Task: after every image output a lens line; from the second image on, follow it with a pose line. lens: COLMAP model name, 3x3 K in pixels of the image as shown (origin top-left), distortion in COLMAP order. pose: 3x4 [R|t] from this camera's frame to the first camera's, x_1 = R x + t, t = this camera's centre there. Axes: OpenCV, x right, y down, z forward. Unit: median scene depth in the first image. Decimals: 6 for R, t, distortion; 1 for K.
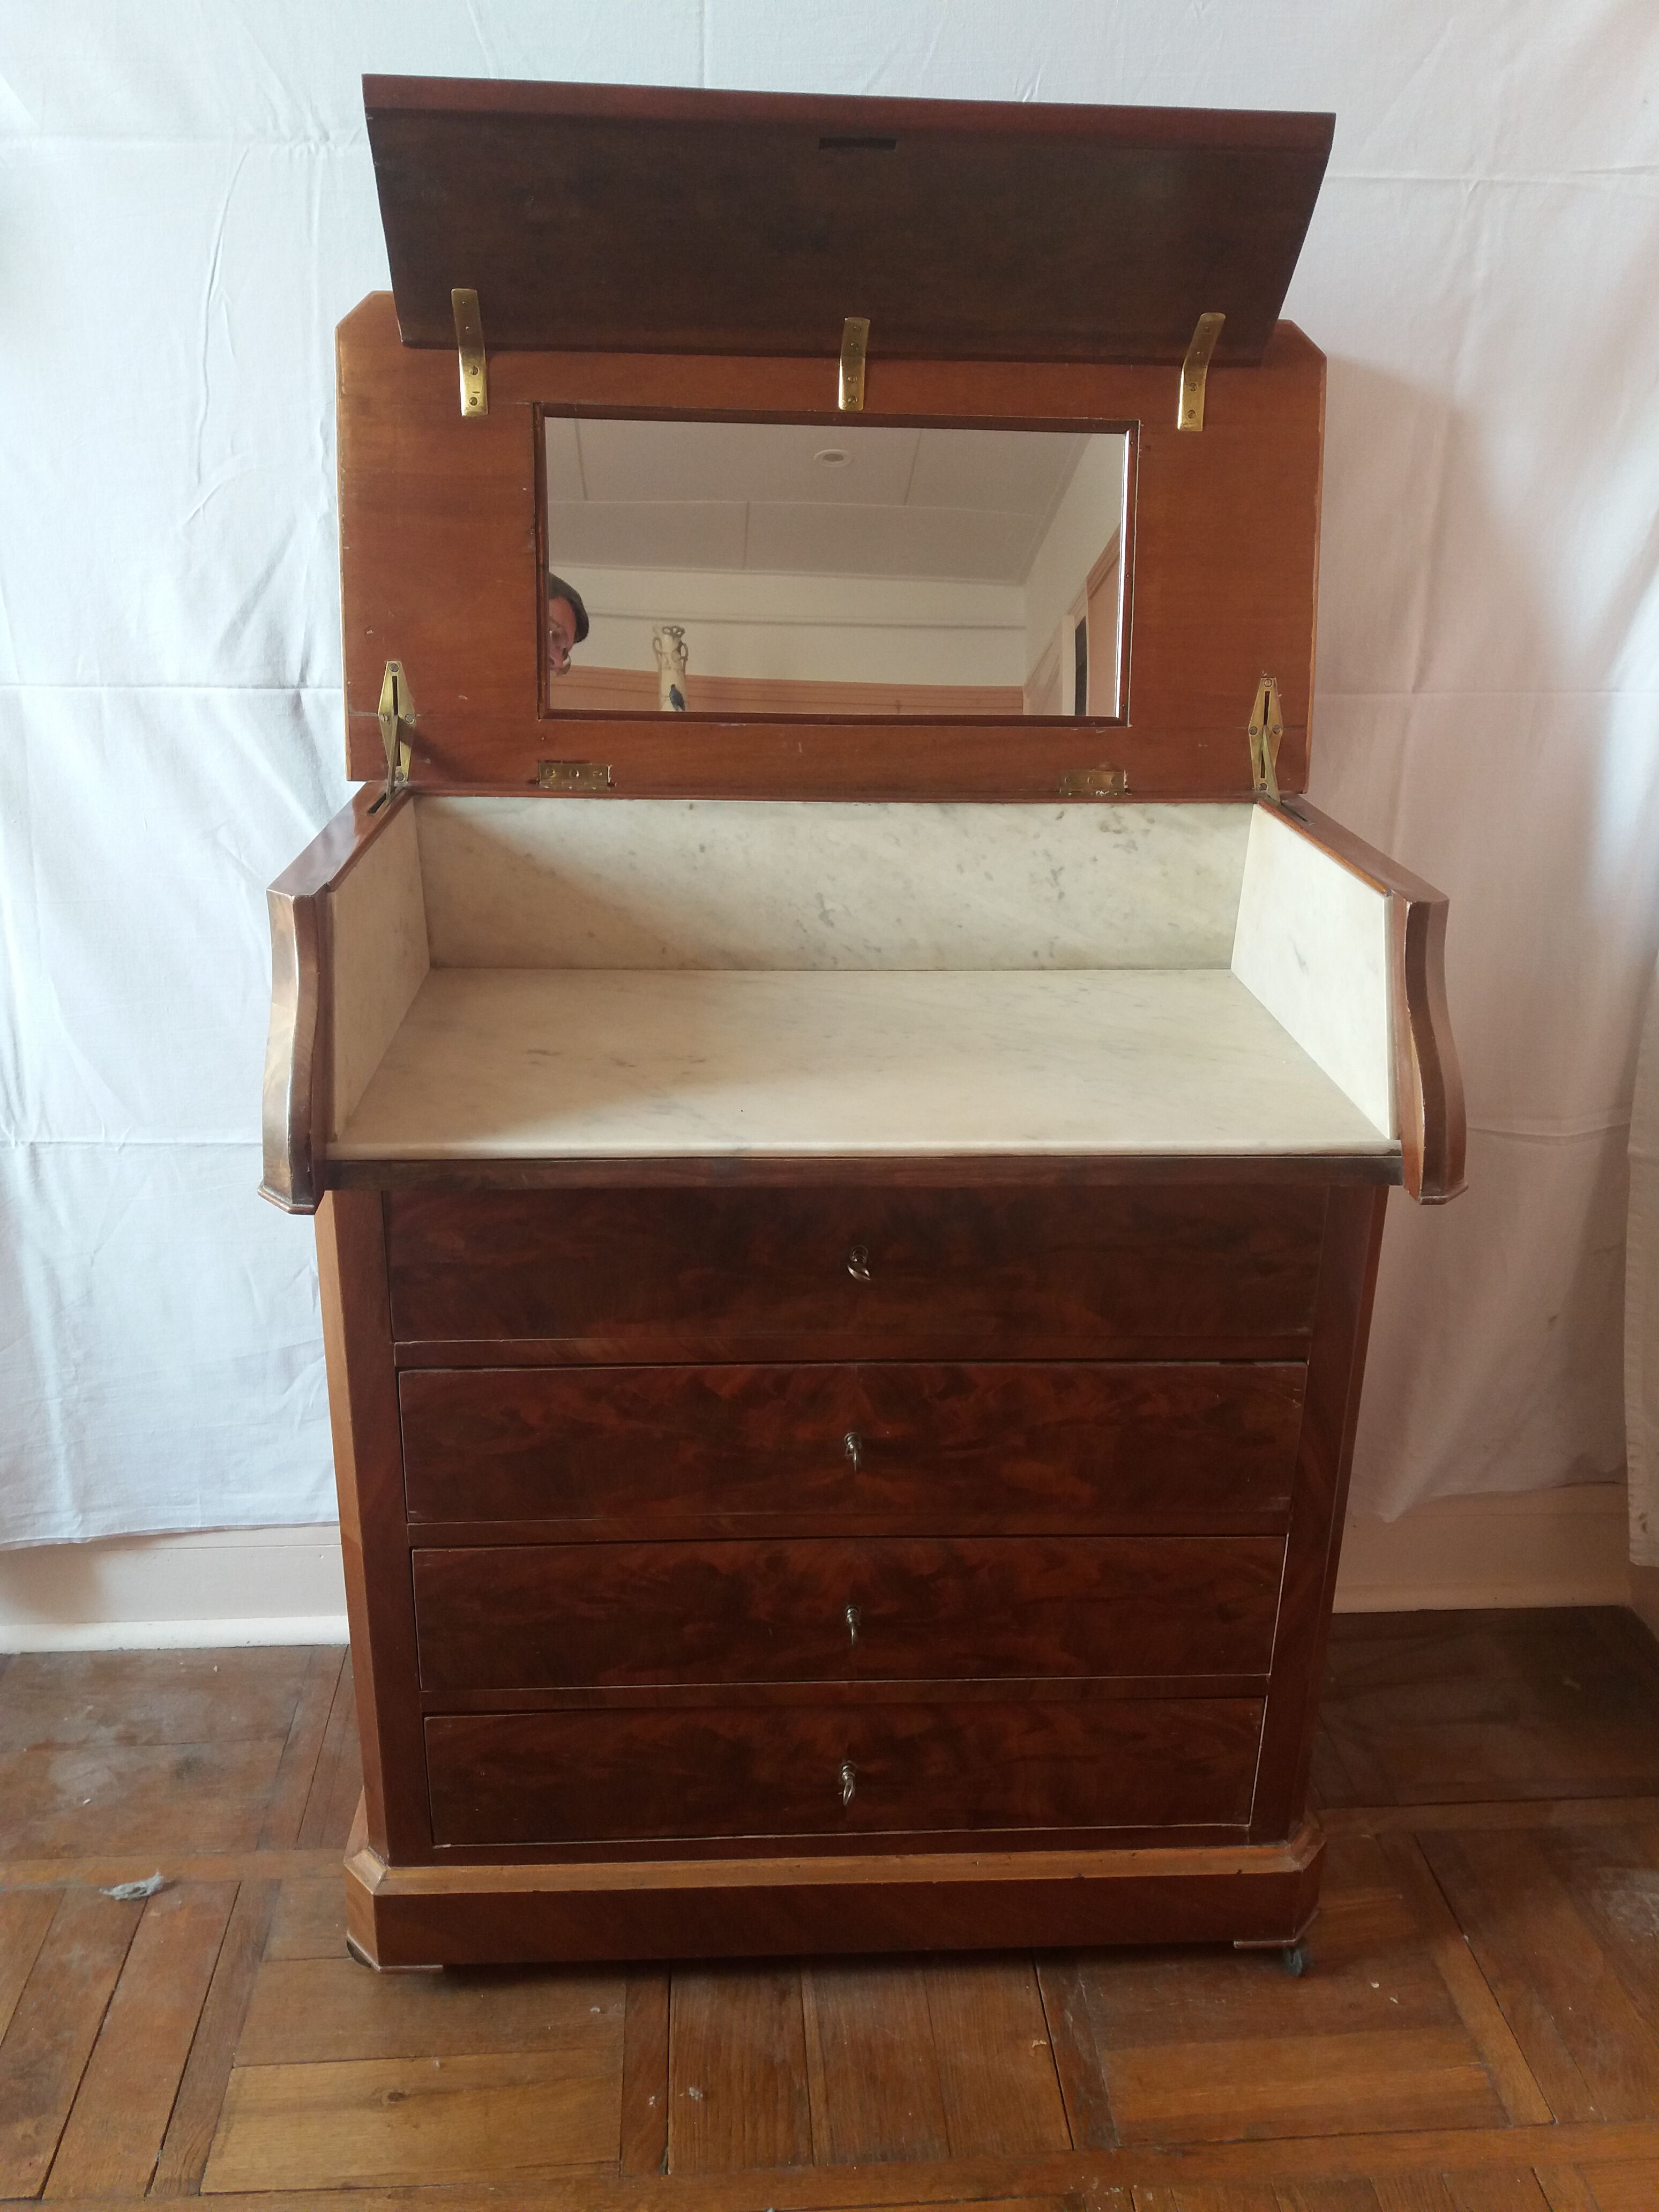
lens RADIAL K [[1816.1, 0, 850.0], [0, 1816.1, 1100.3], [0, 0, 1]] dist [0.050956, -0.080064]
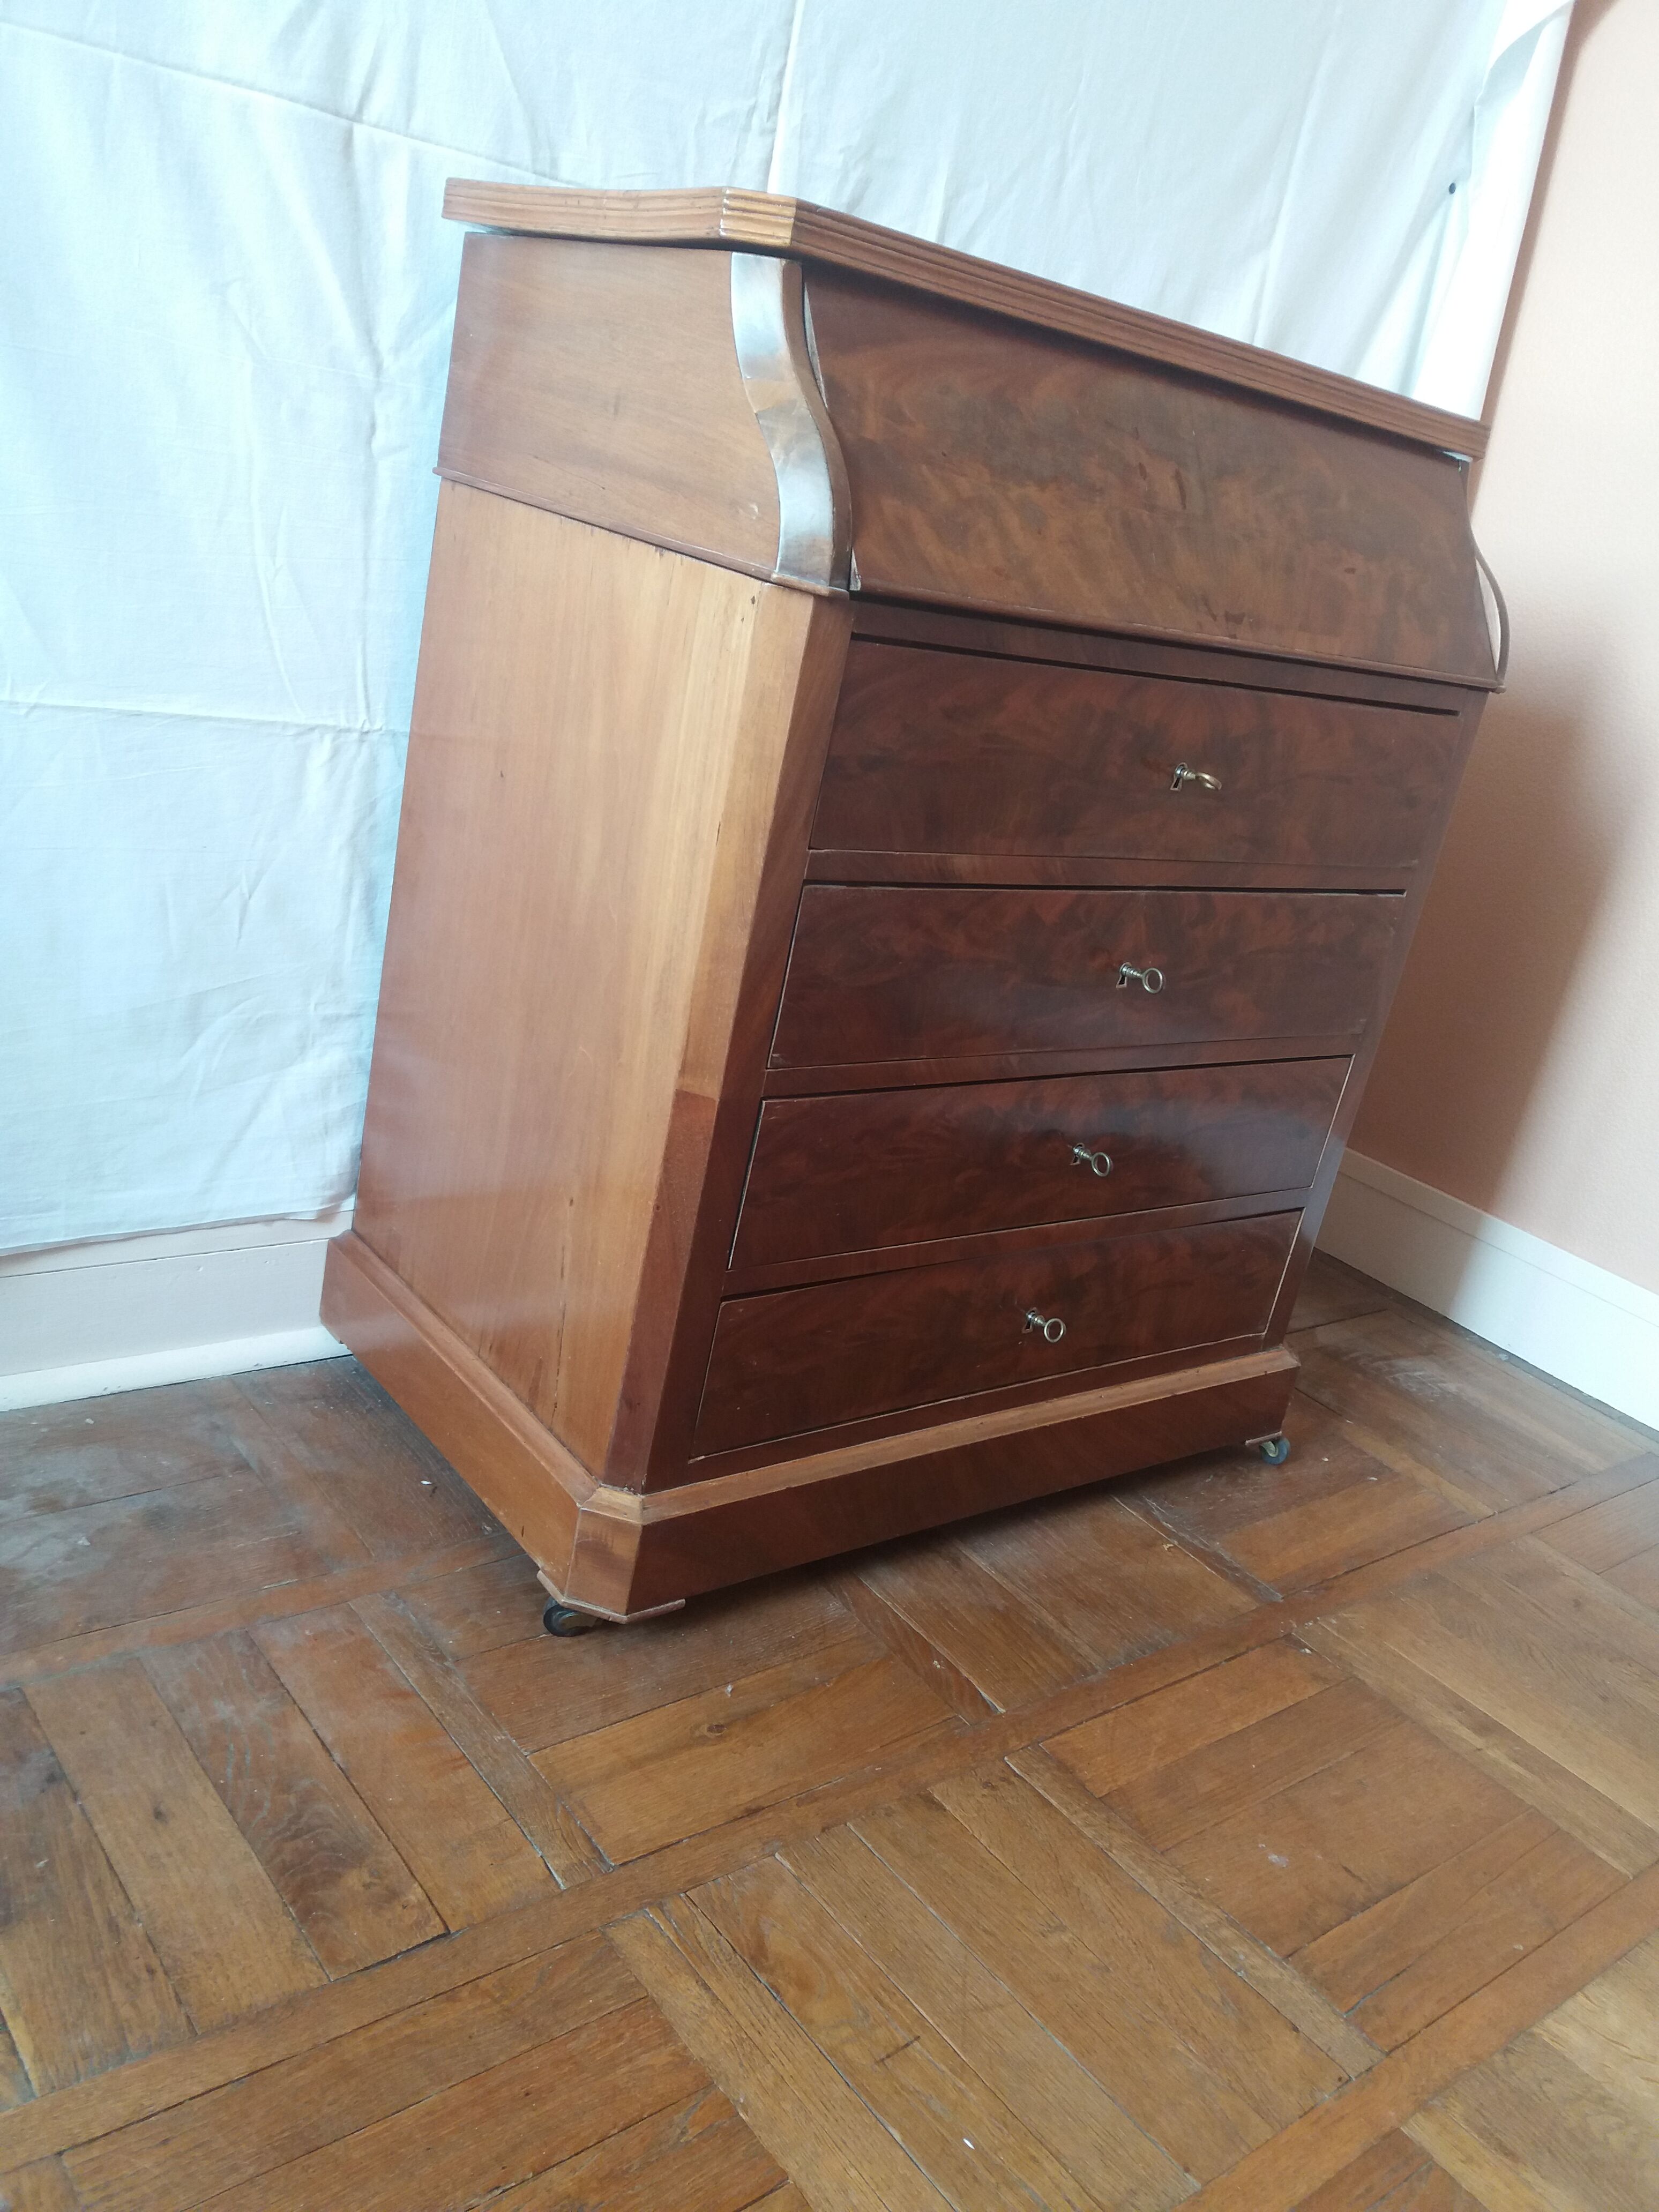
lens RADIAL K [[1816.1, 0, 866.2], [0, 1816.1, 1083.3], [0, 0, 1]] dist [0.050956, -0.080064]
pose [[0.807638, -0.053766, 0.587222, -0.663381], [0.036952, 0.998492, 0.040600, 0.186554], [-0.588520, -0.011092, 0.808407, 0.227100]]
